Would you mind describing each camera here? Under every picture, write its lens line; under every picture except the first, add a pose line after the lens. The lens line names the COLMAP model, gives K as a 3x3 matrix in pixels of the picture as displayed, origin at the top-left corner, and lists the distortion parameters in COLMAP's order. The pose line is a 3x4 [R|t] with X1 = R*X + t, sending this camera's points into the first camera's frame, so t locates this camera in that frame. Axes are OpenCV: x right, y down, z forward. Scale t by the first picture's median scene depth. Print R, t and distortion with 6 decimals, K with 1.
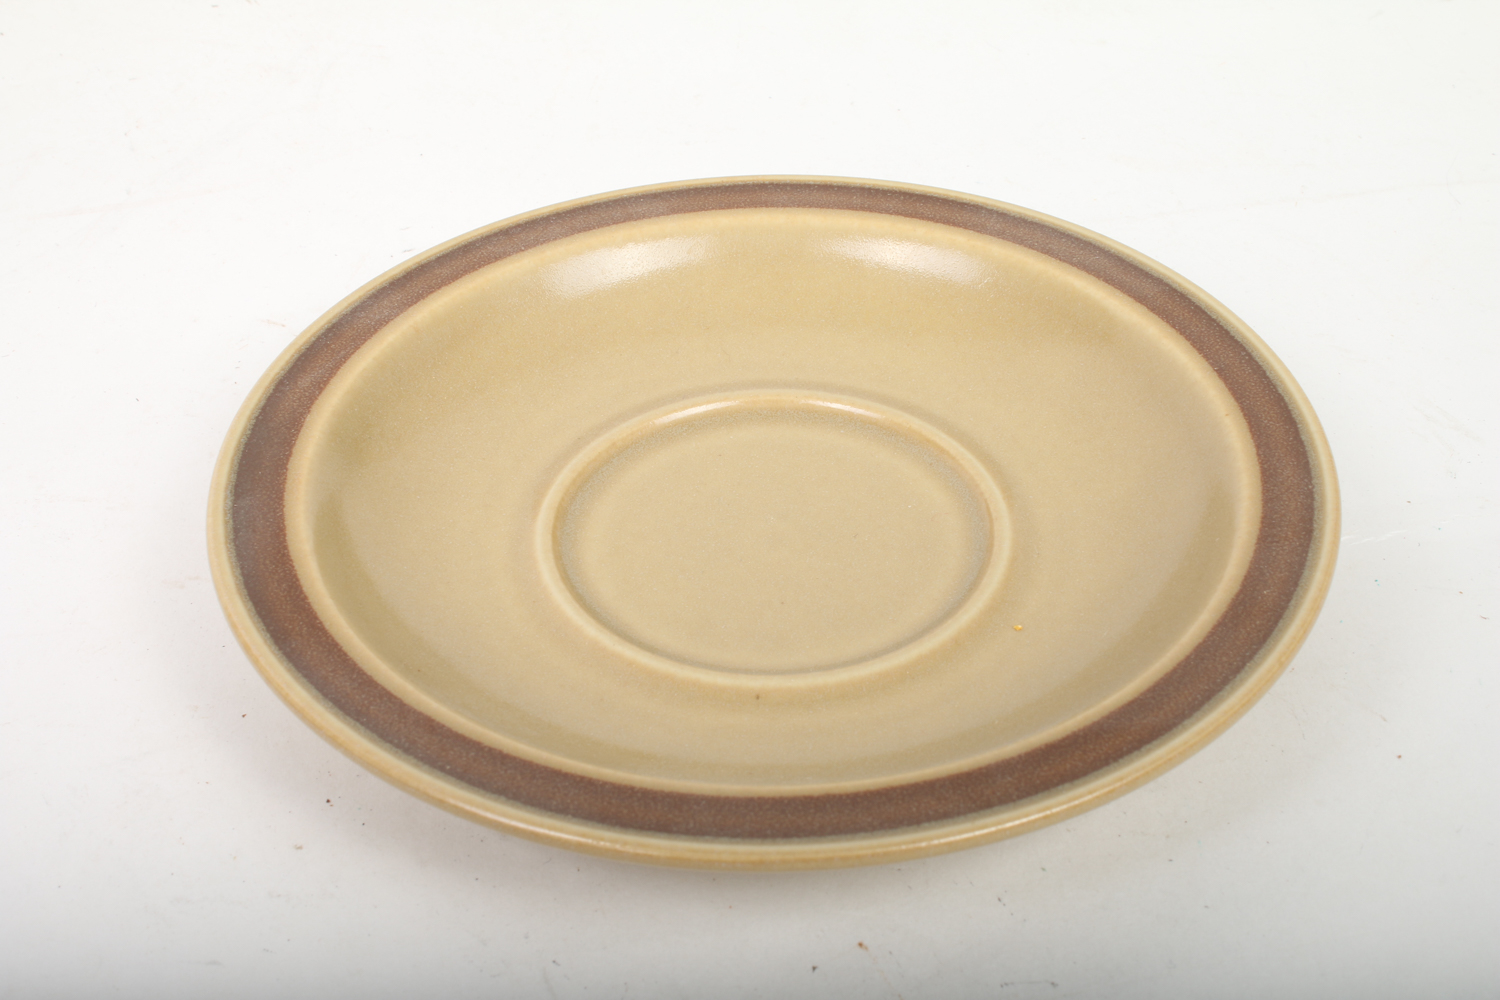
lens RADIAL K [[2268.9, 0, 749.5], [0, 2268.9, 499.2], [0, 0, 1]] dist [-0.025936, 0.000000]
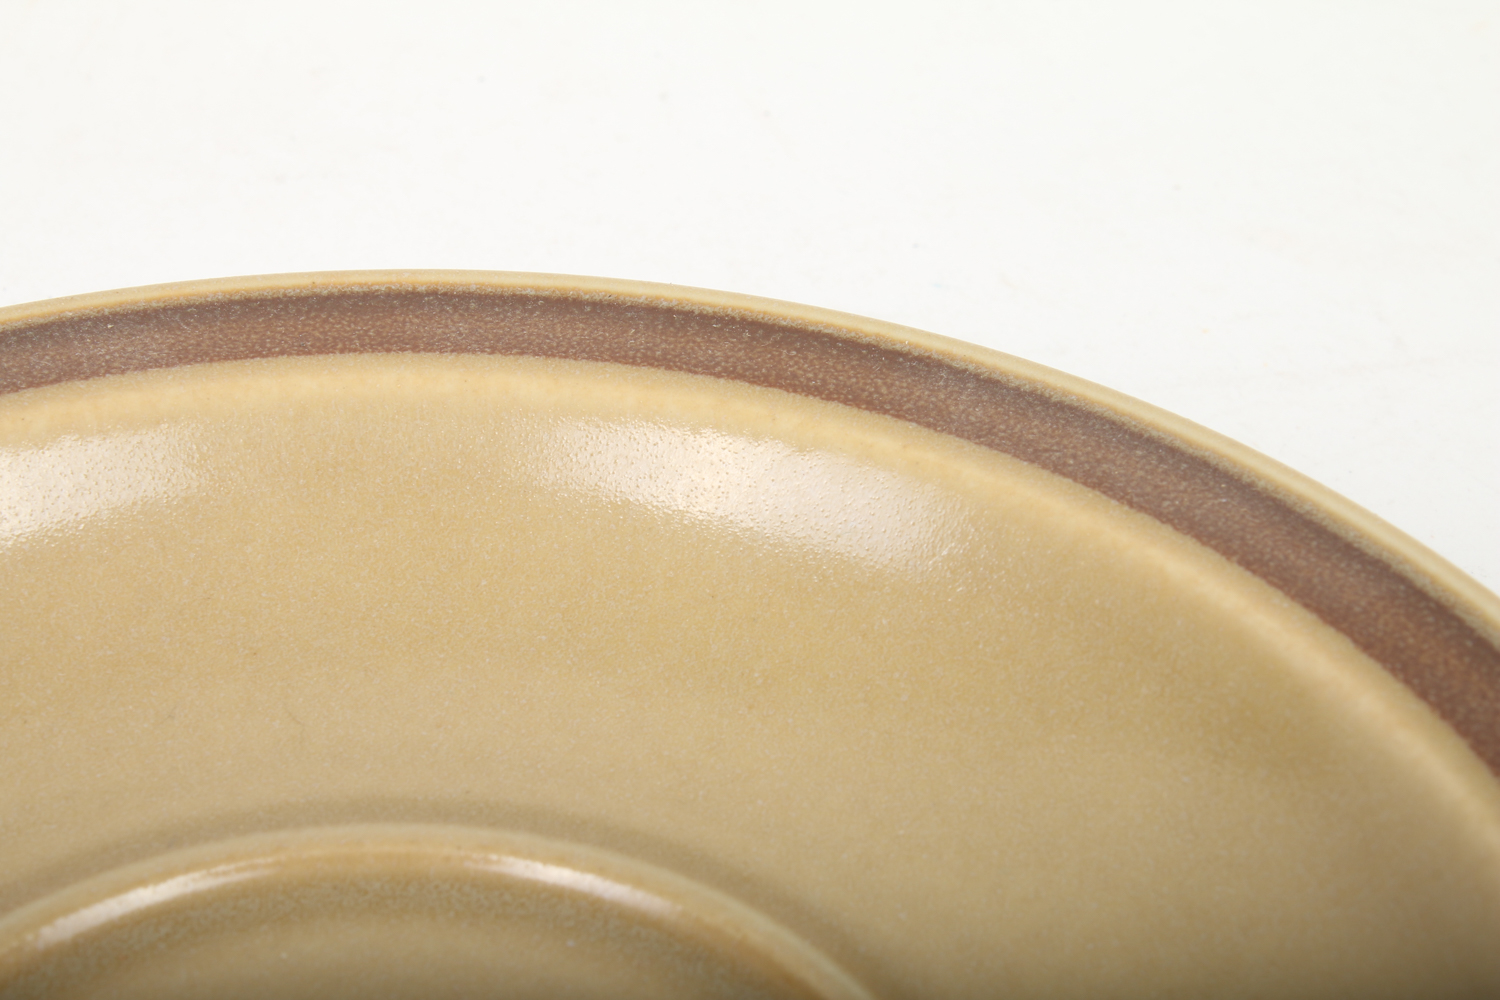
lens RADIAL K [[3697.3, 0, 750.0], [0, 3697.3, 500.2], [0, 0, 1]] dist [0.105457, 0.000000]
pose [[0.998924, 0.018124, 0.042696, 0.040100], [-0.015626, 0.998187, -0.058132, -0.064601], [-0.043672, 0.057402, 0.997396, 0.335865]]
